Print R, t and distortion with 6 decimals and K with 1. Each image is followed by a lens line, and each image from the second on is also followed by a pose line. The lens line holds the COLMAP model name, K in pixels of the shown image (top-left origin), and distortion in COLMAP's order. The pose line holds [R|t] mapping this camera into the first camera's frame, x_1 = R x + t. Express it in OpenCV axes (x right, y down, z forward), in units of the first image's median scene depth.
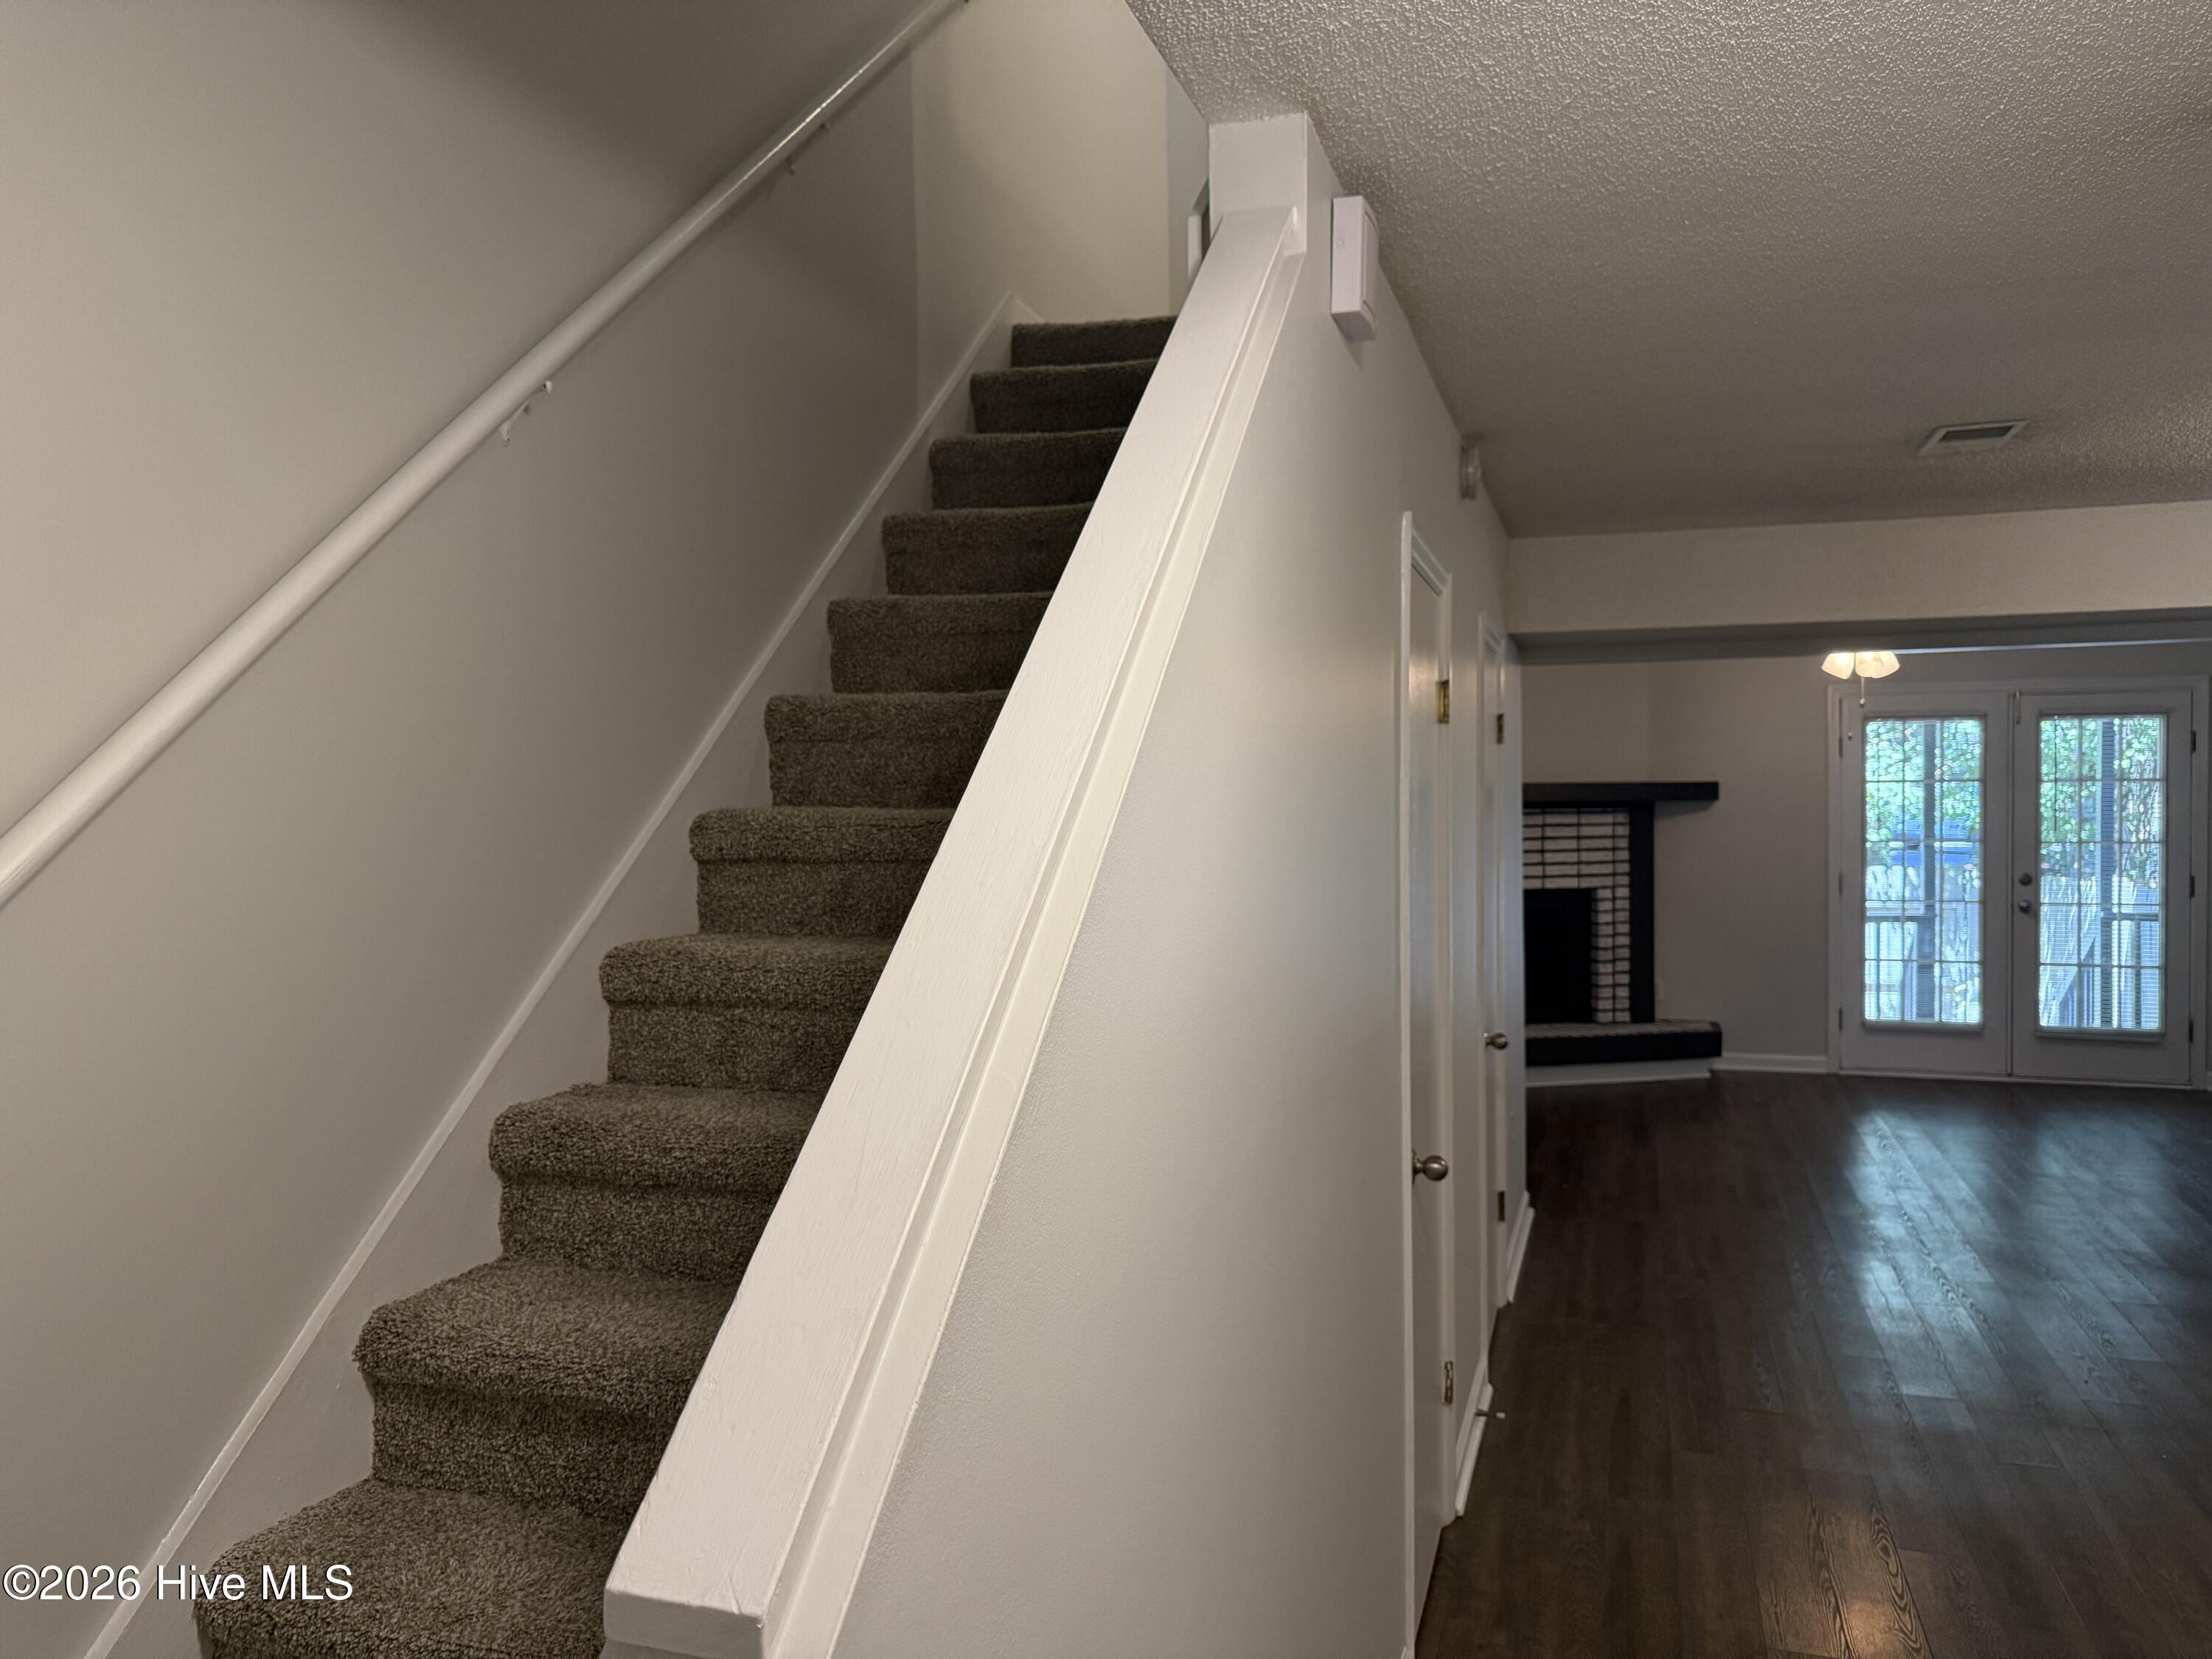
lens RADIAL K [[1561.7, 0, 1103.0], [0, 1561.7, 823.8], [0, 0, 1]] dist [0.064051, -0.100212]
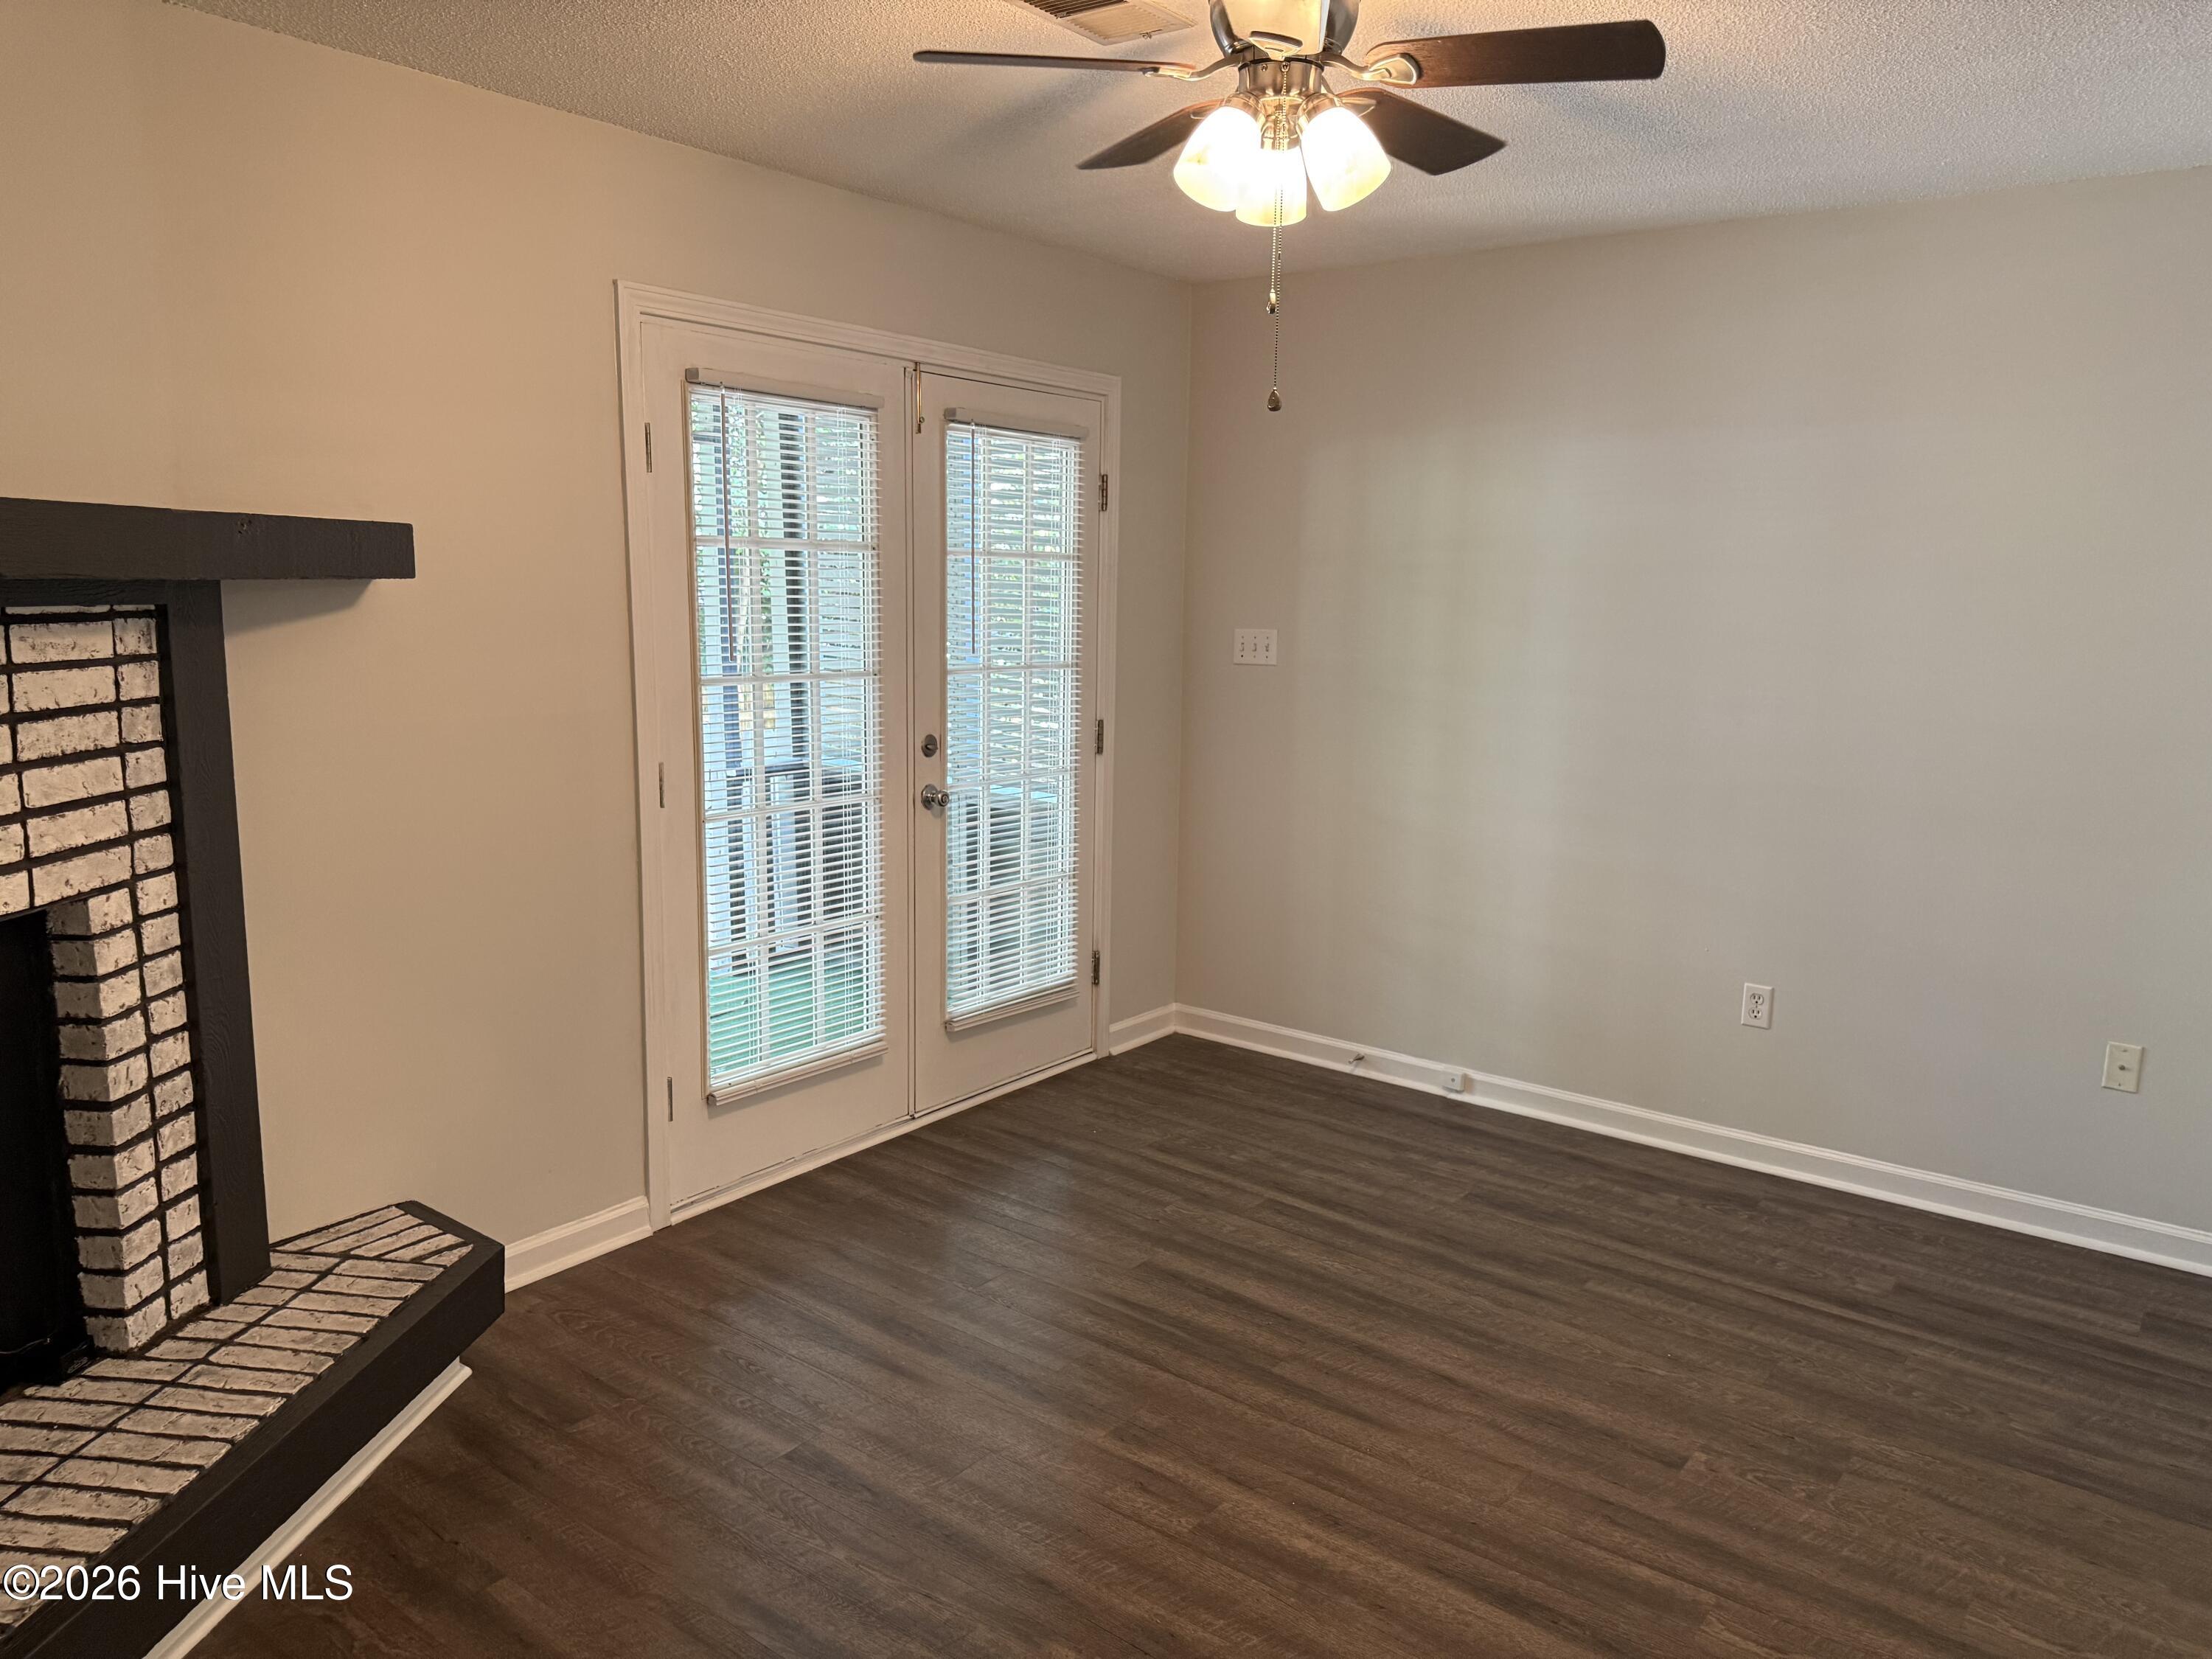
lens RADIAL K [[1561.7, 0, 1118.1], [0, 1561.7, 834.5], [0, 0, 1]] dist [0.064051, -0.100212]
pose [[0.306583, -0.140802, 0.941372, 0.113191], [-0.002946, 0.988853, 0.148864, -0.011489], [-0.951839, -0.048412, 0.302751, 0.753720]]
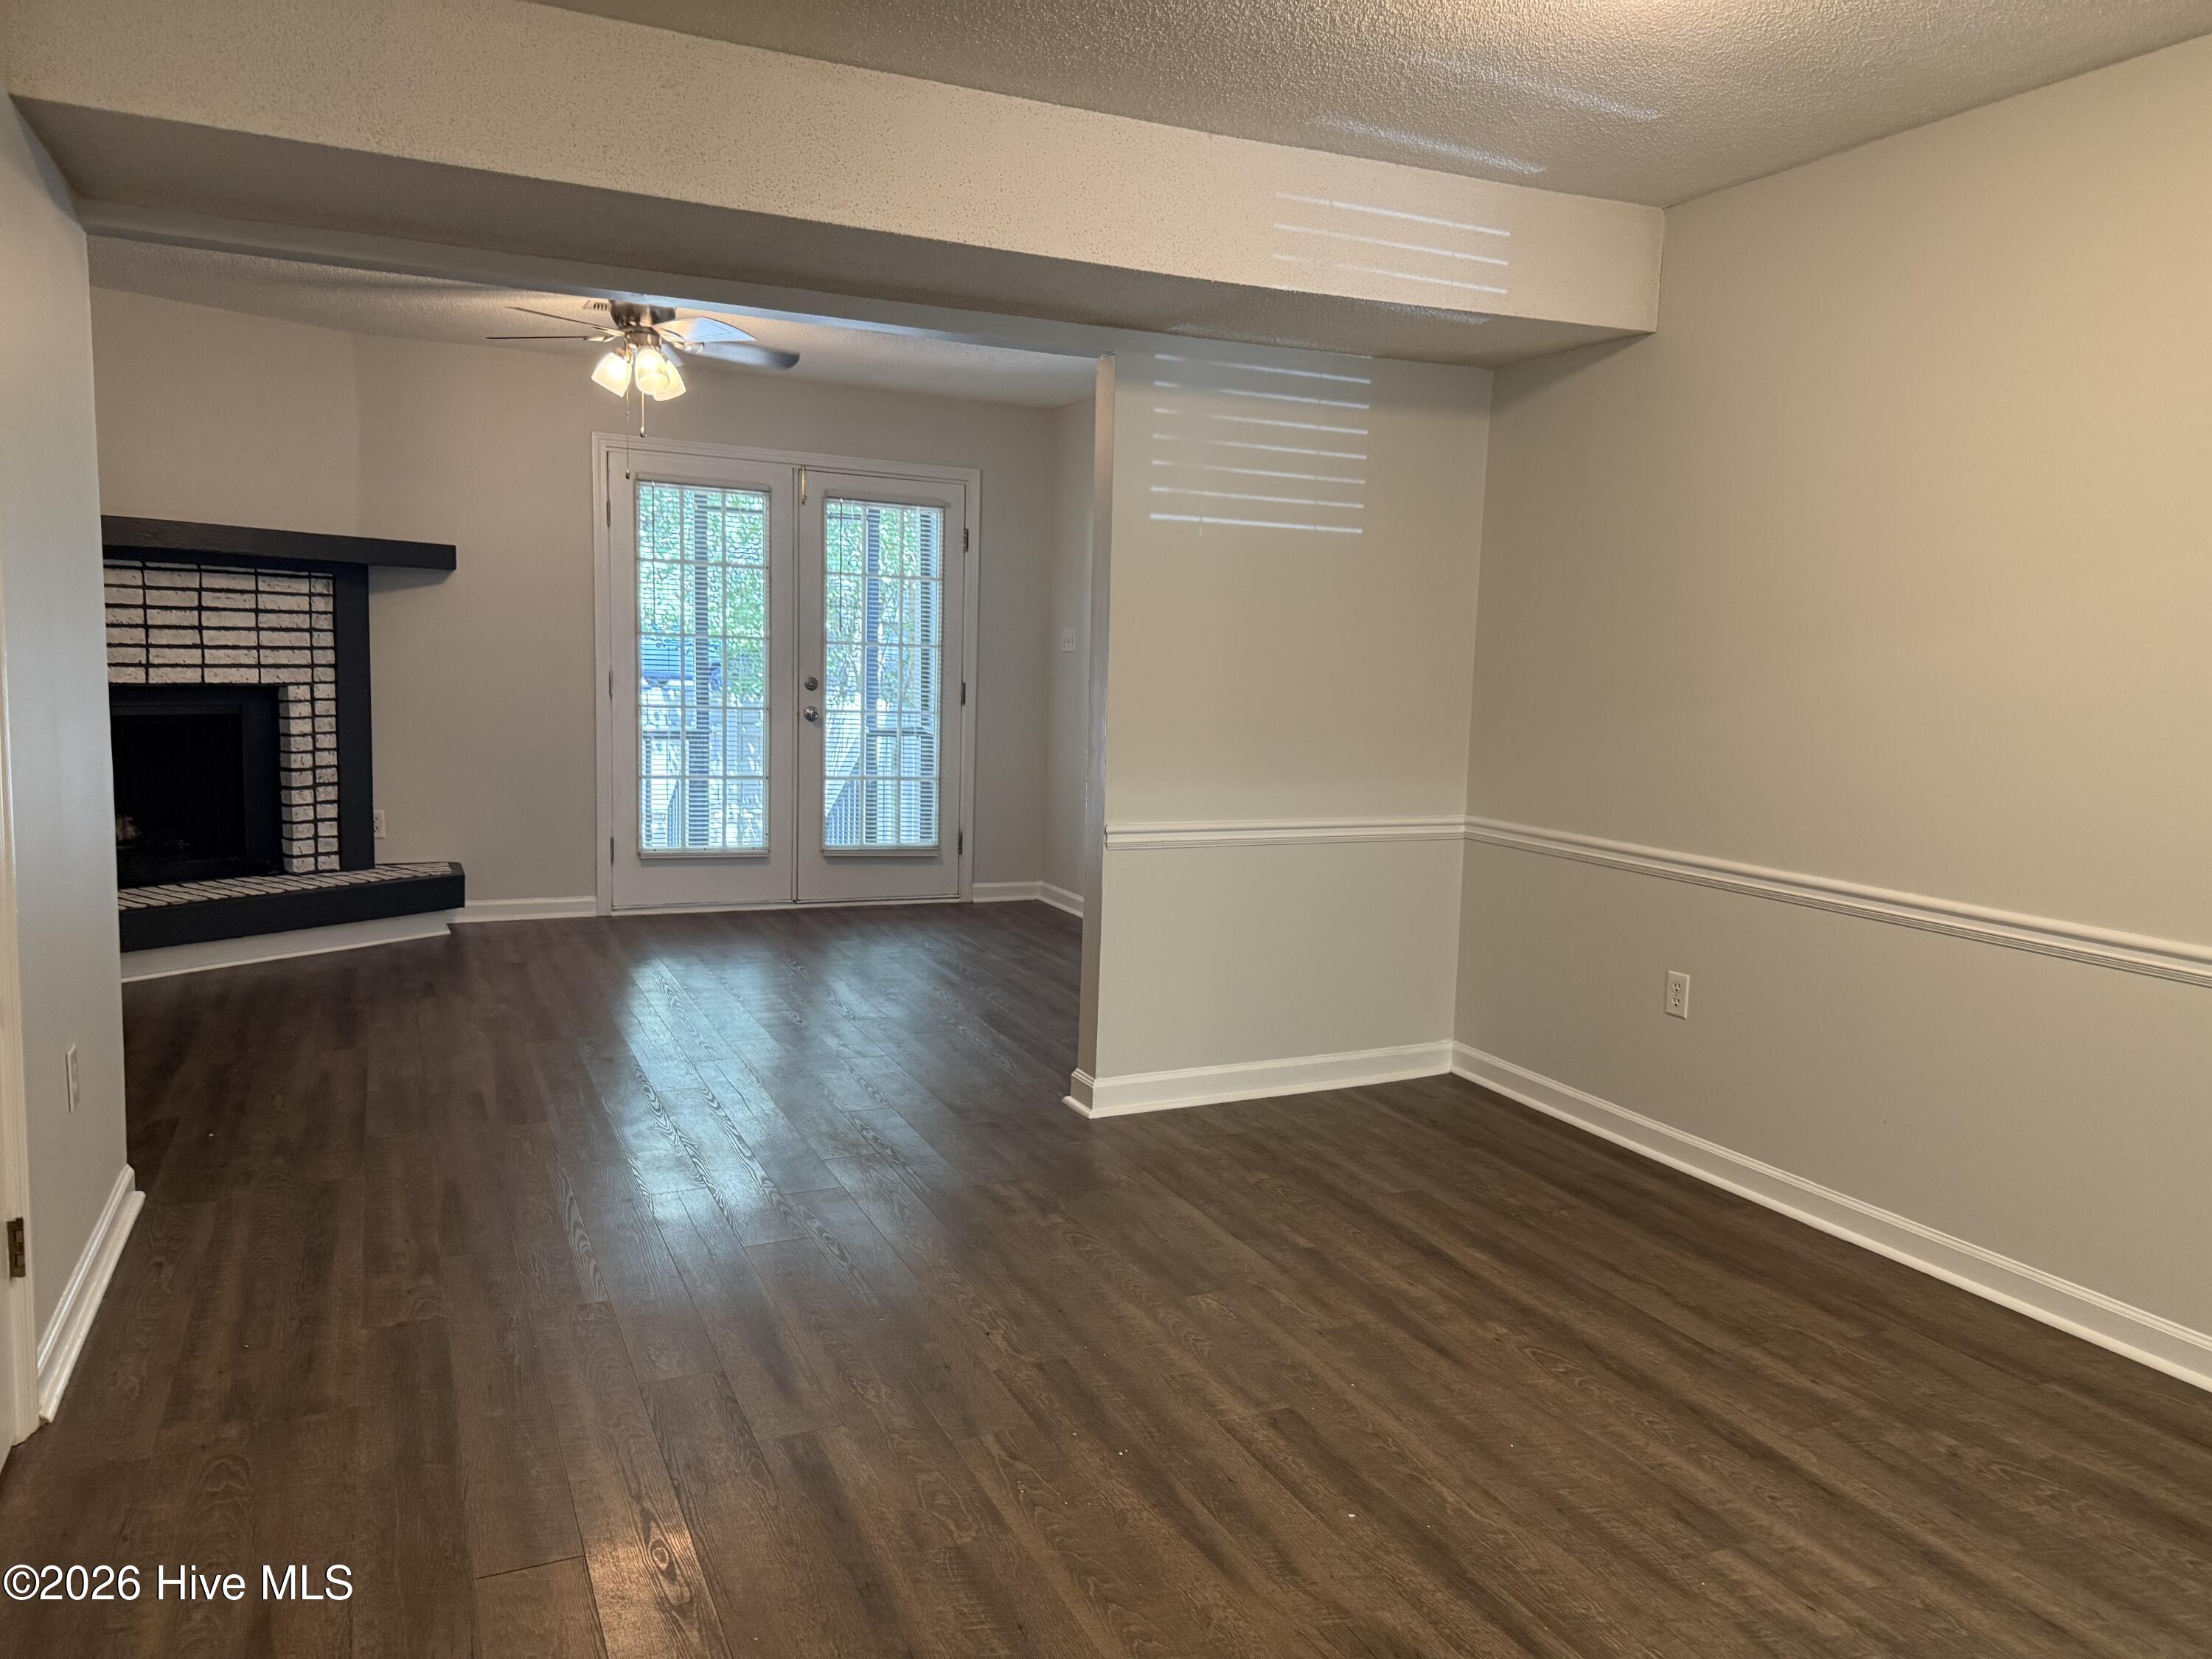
lens RADIAL K [[1561.7, 0, 1128.7], [0, 1561.7, 836.0], [0, 0, 1]] dist [0.064051, -0.100212]
pose [[0.718154, -0.045279, 0.694410, 0.091419], [-0.028434, 0.995138, 0.094294, 0.031458], [-0.695303, -0.087462, 0.713375, 0.225662]]
